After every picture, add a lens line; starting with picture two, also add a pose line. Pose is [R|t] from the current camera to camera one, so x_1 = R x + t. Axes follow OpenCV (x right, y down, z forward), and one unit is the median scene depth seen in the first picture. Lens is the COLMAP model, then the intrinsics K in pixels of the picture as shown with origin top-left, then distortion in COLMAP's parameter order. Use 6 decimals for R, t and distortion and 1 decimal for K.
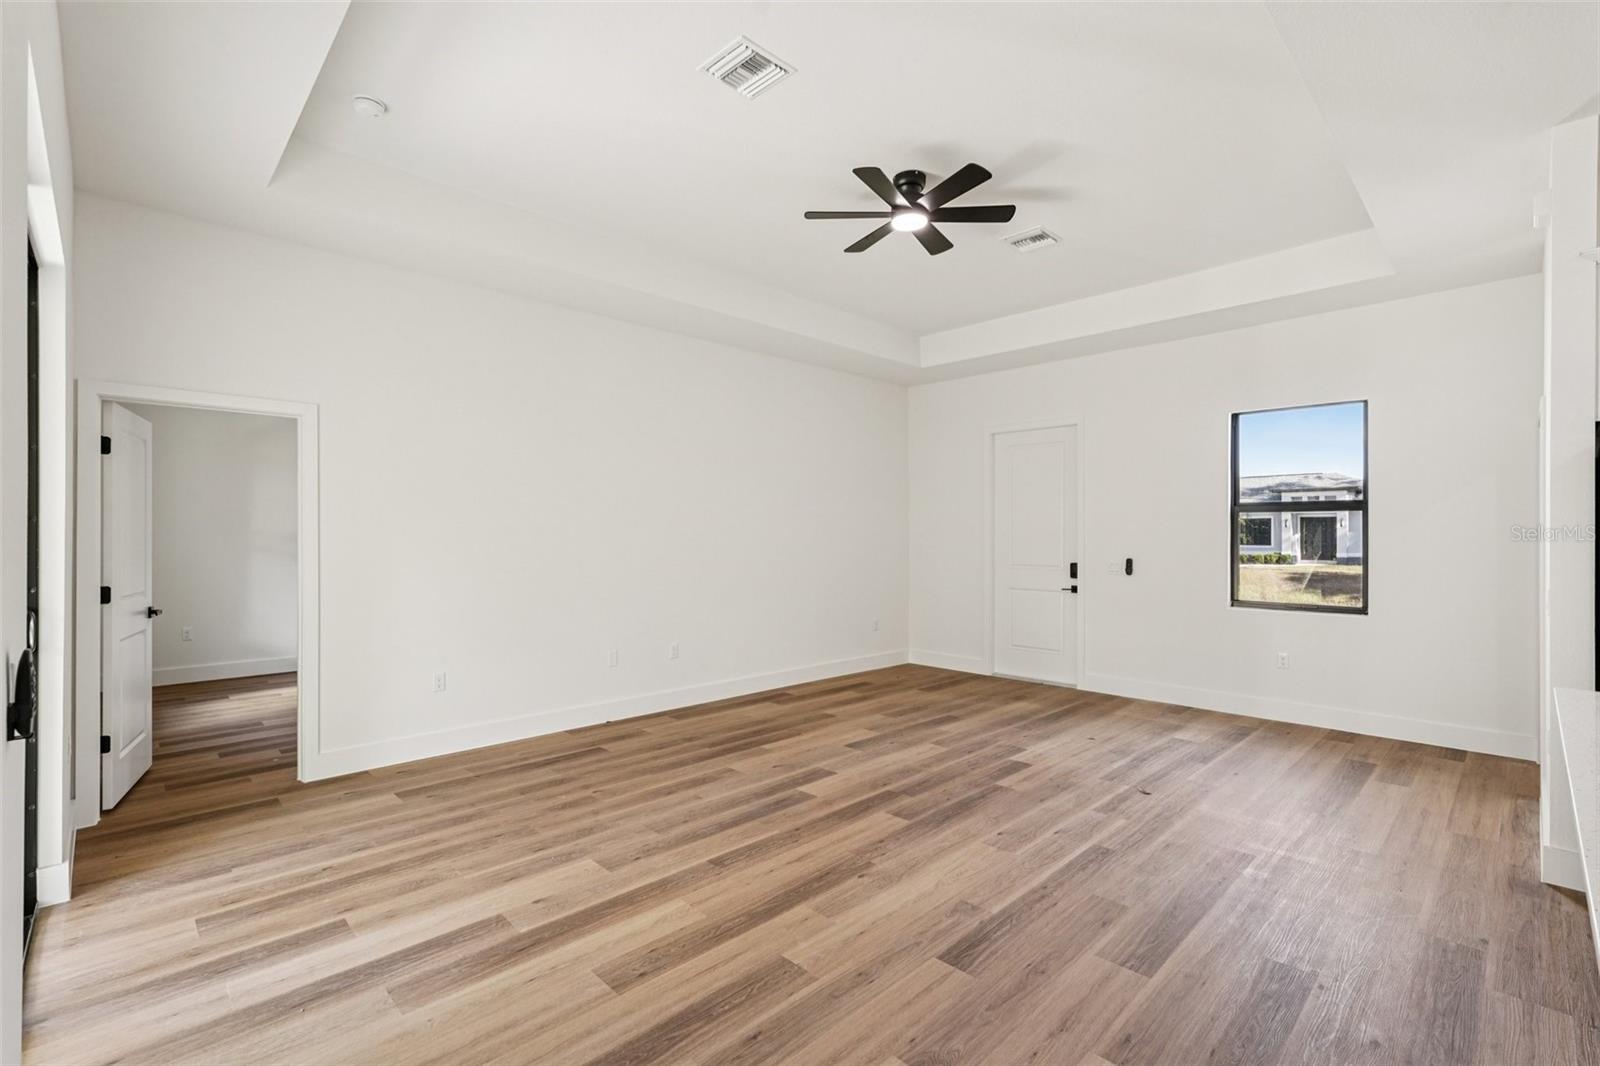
lens RADIAL K [[710.5, 0, 800.5], [0, 710.5, 533.8], [0, 0, 1]] dist [-0.014240, 0.007480]
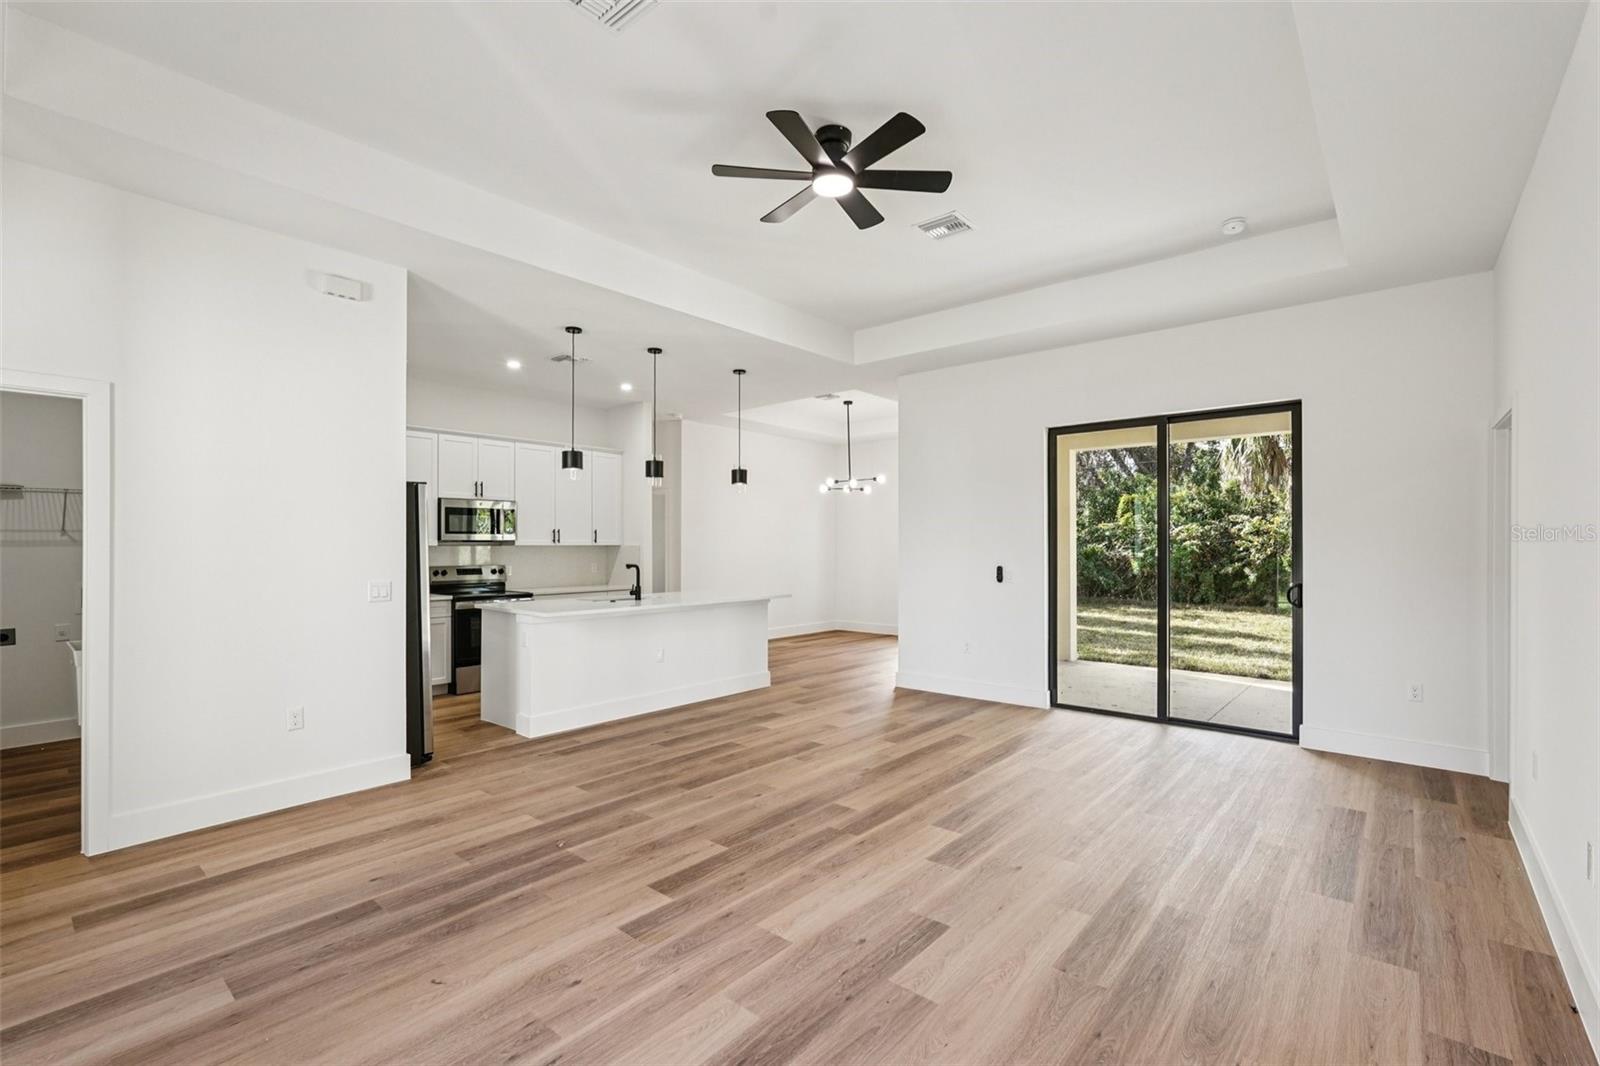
lens RADIAL K [[710.5, 0, 802.0], [0, 710.5, 538.0], [0, 0, 1]] dist [-0.014240, 0.007480]
pose [[-0.995861, 0.000135, -0.090892, 0.258242], [0.001567, 0.999876, -0.015686, 0.009280], [0.090878, -0.015763, -0.995737, 1.784308]]
